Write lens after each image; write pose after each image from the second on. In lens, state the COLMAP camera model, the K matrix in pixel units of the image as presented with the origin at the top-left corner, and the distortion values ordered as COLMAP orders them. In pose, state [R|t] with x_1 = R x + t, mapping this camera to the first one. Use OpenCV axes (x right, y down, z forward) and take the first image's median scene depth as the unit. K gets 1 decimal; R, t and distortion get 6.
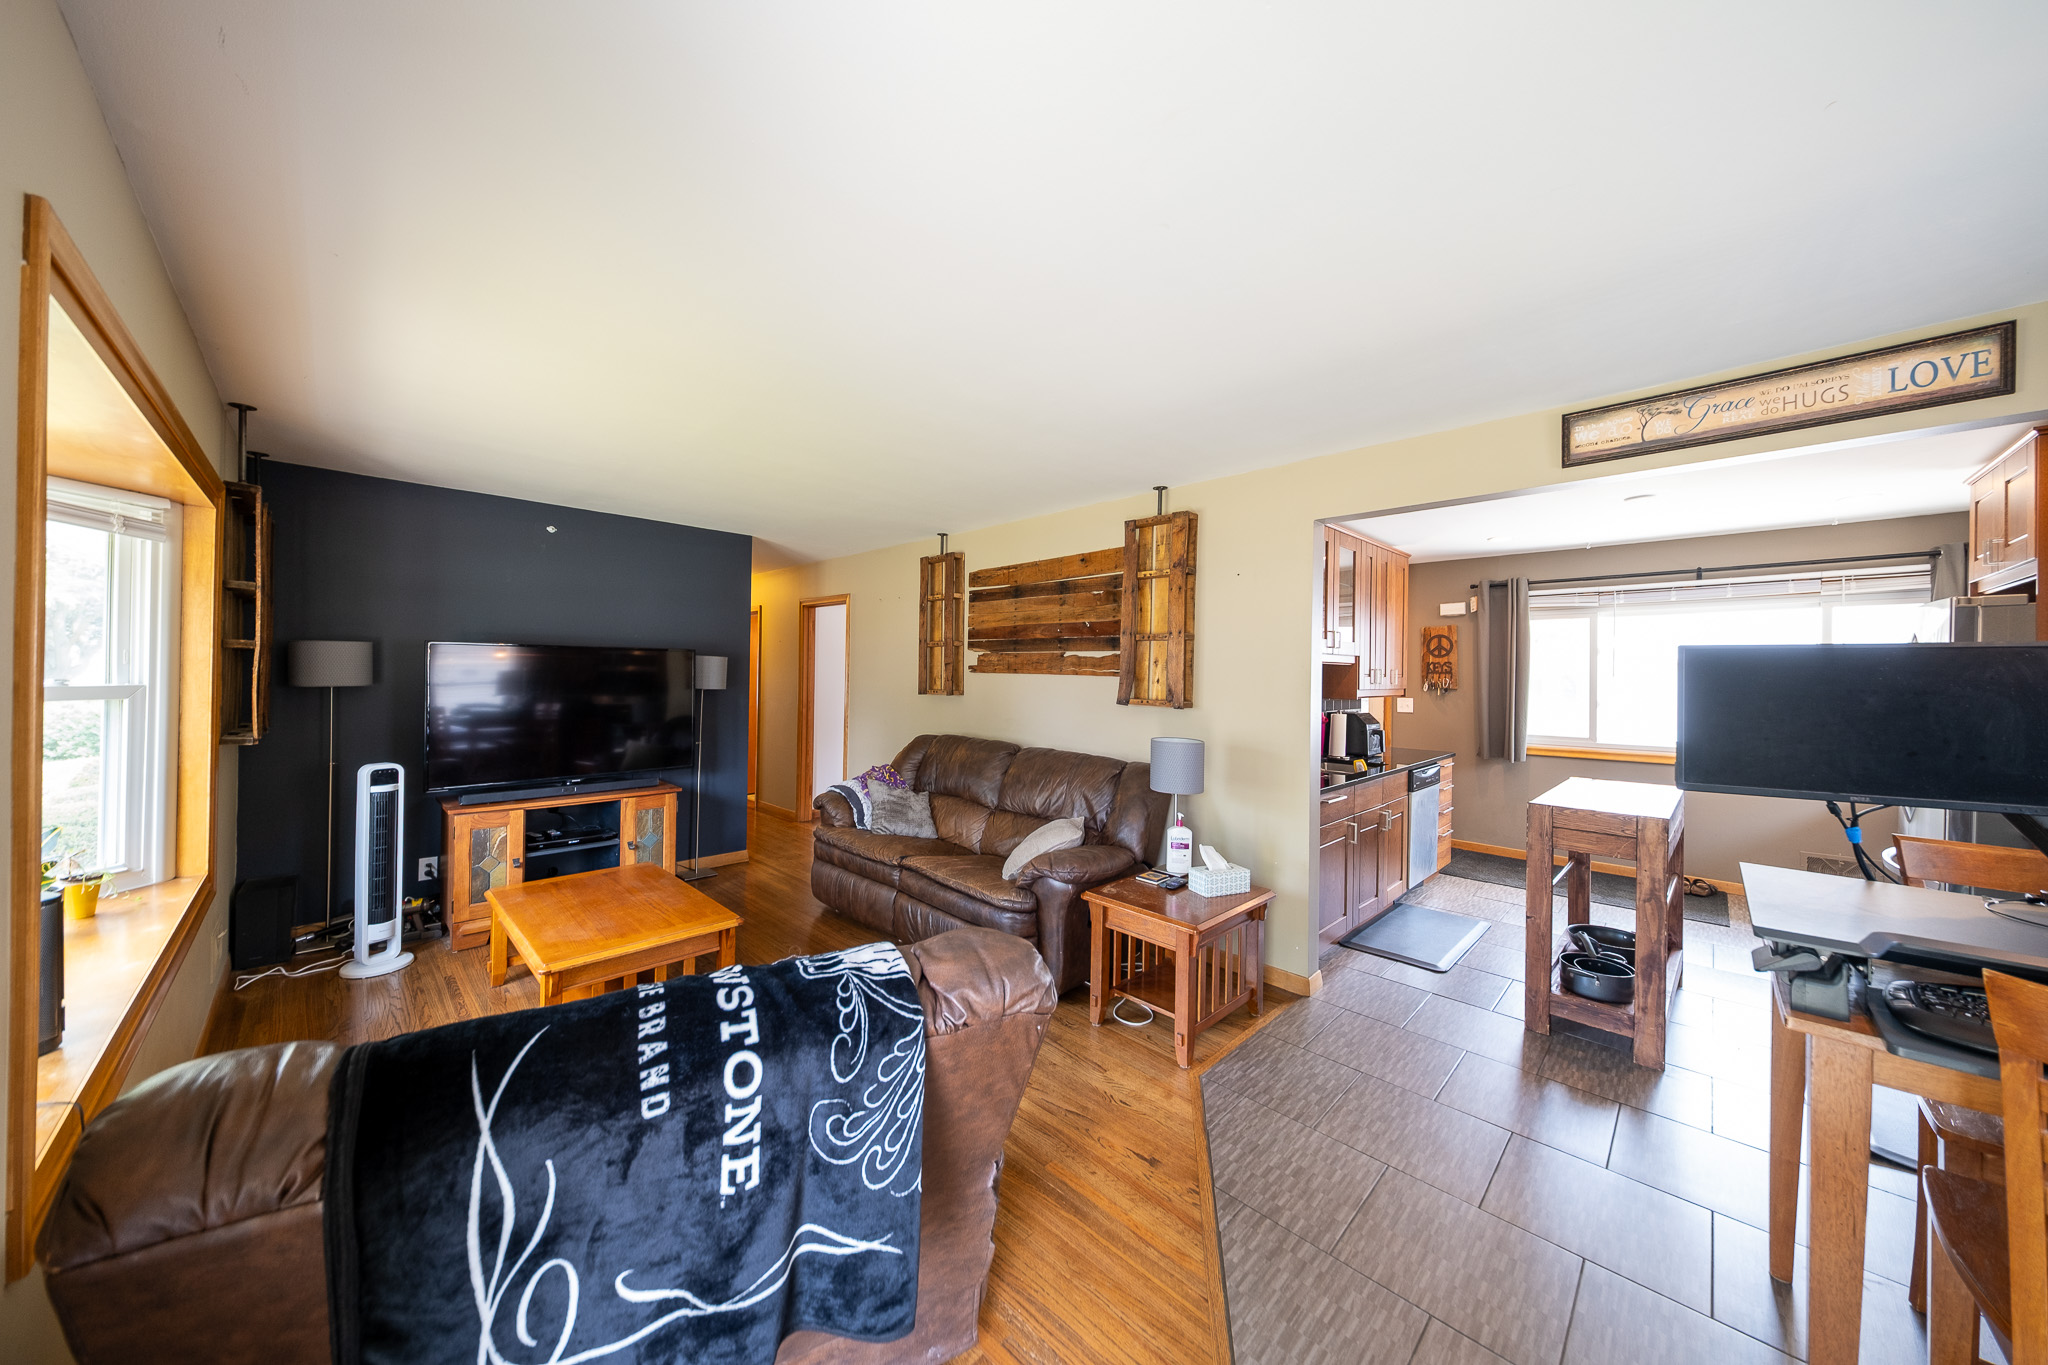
lens RADIAL K [[687.4, 0, 1023.7], [0, 687.4, 674.4], [0, 0, 1]] dist [-0.011099, 0.003636]
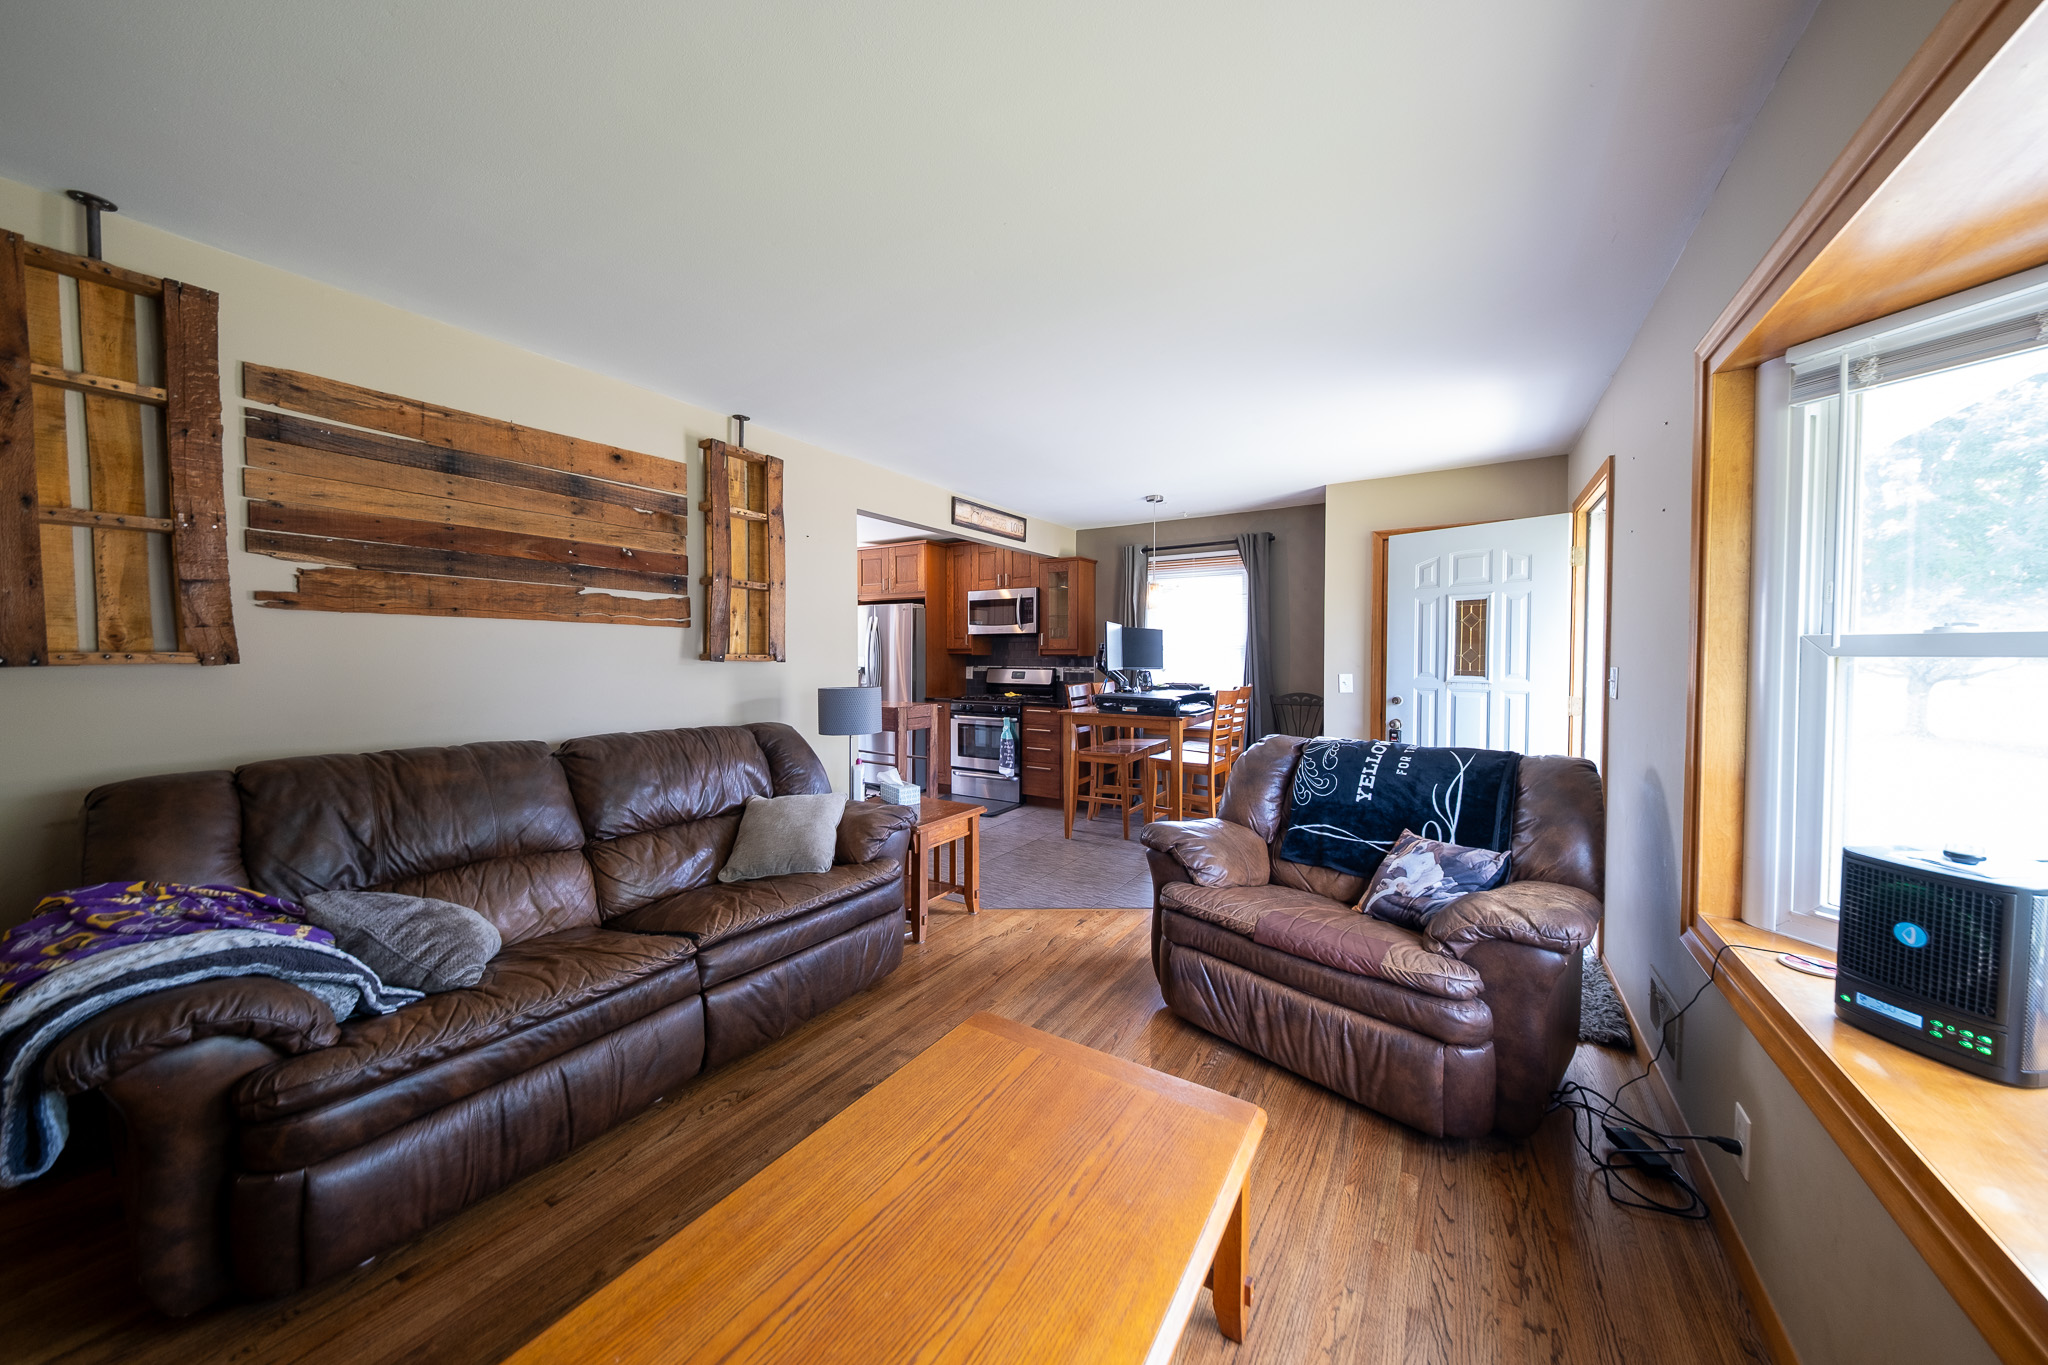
lens RADIAL K [[687.4, 0, 1023.7], [0, 687.4, 674.4], [0, 0, 1]] dist [-0.011099, 0.003636]
pose [[-0.228226, -0.039623, 0.972802, -0.685655], [-0.001377, 0.999184, 0.040374, 0.023630], [-0.973607, 0.007875, -0.228094, 0.754204]]
